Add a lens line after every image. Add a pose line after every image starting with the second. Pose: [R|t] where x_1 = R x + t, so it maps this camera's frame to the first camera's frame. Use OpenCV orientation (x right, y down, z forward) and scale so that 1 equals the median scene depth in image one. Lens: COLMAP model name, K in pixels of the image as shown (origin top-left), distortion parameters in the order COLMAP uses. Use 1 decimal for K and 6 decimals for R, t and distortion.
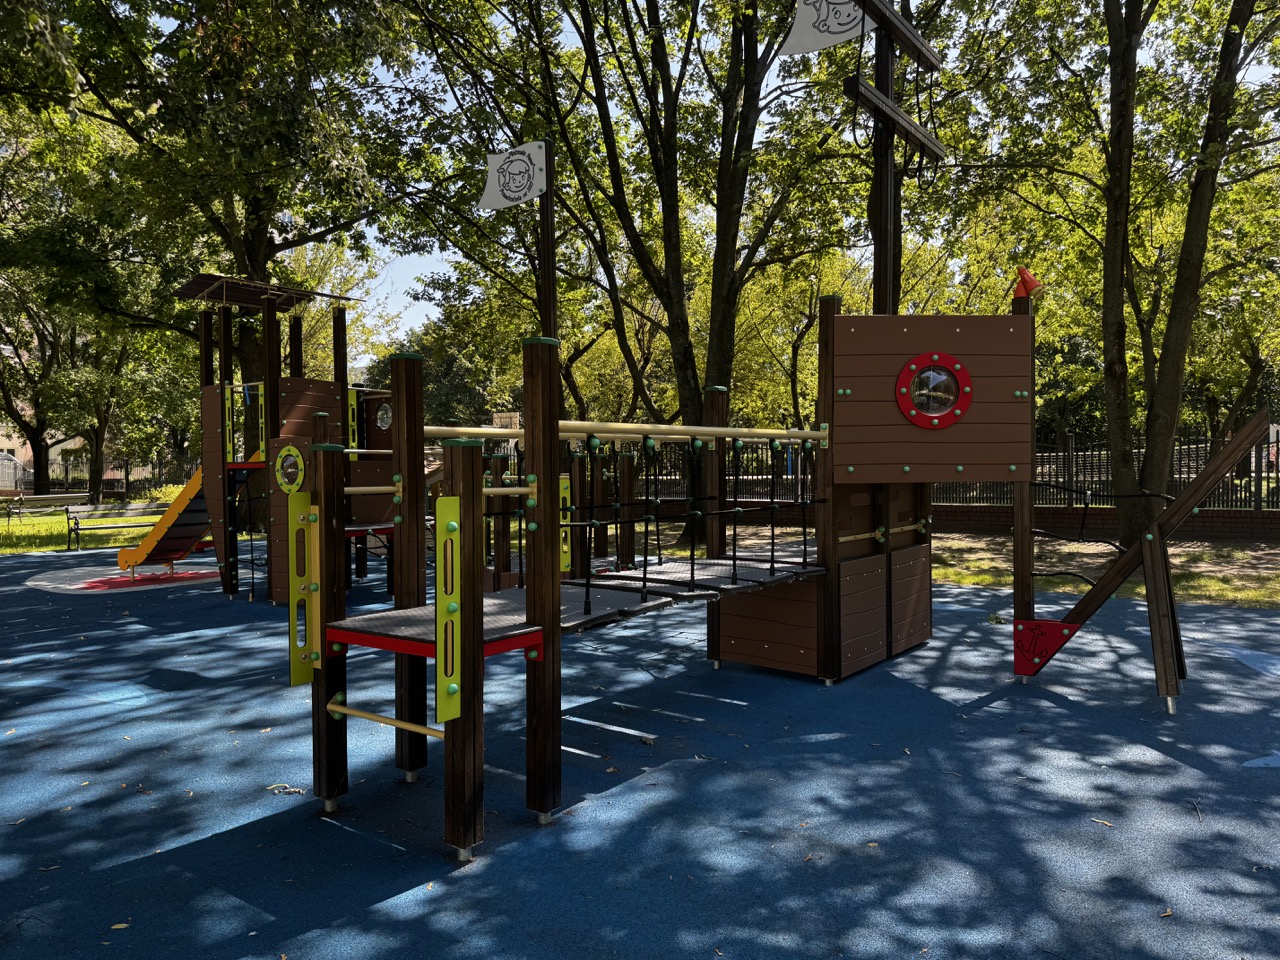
lens RADIAL K [[898.6, 0, 648.0], [0, 898.6, 486.6], [0, 0, 1]] dist [0.073965, -0.101766]
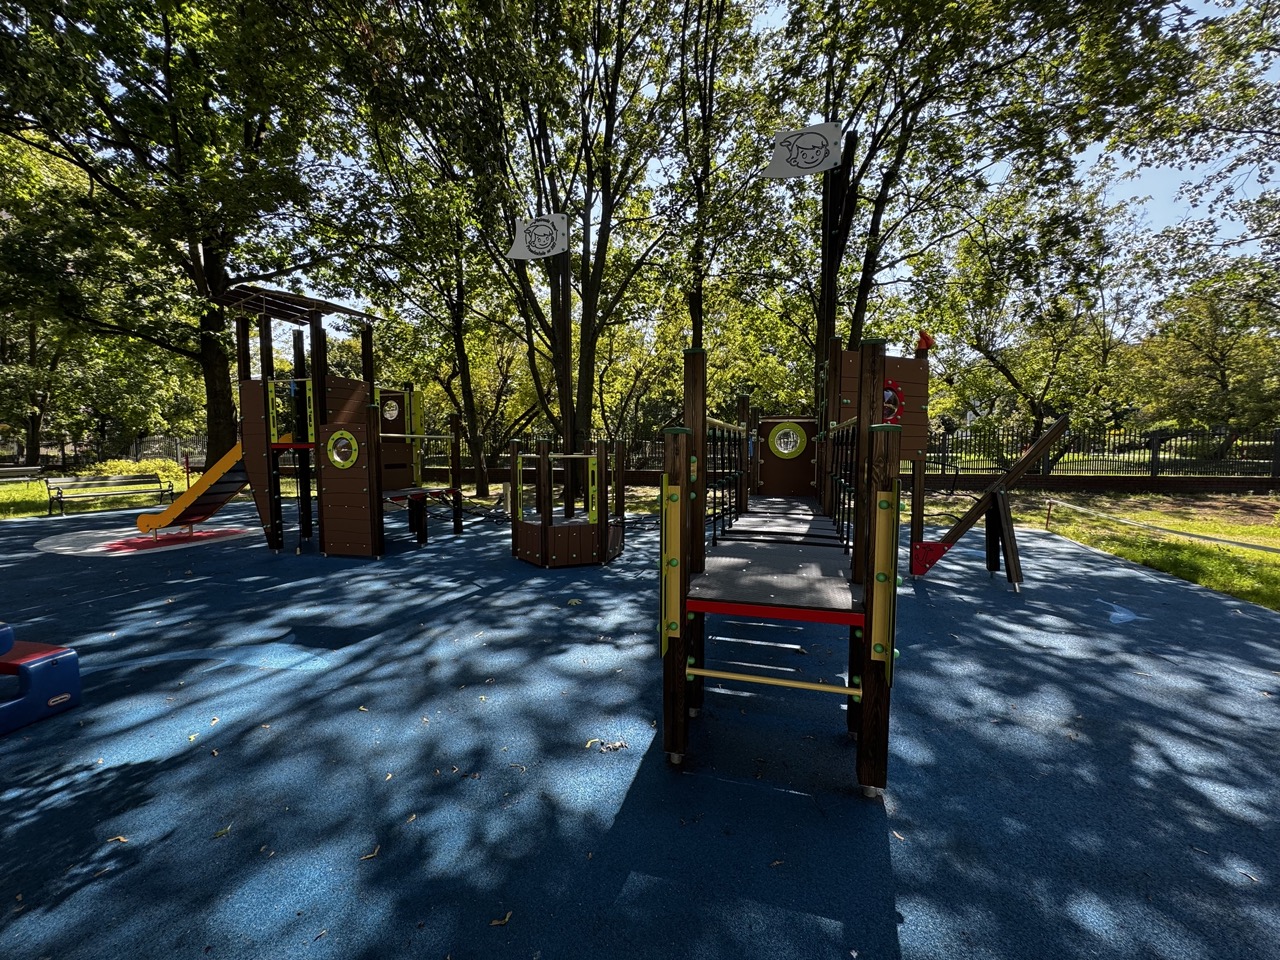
lens RADIAL K [[512.0, 0, 640.0], [0, 512.0, 480.0], [0, 0, 1]] dist [-0.000390, -0.000118]
pose [[0.938079, -0.012857, 0.346182, -0.142167], [-0.000268, 0.999284, 0.037838, -0.001975], [-0.346421, -0.035588, 0.937404, 0.105809]]
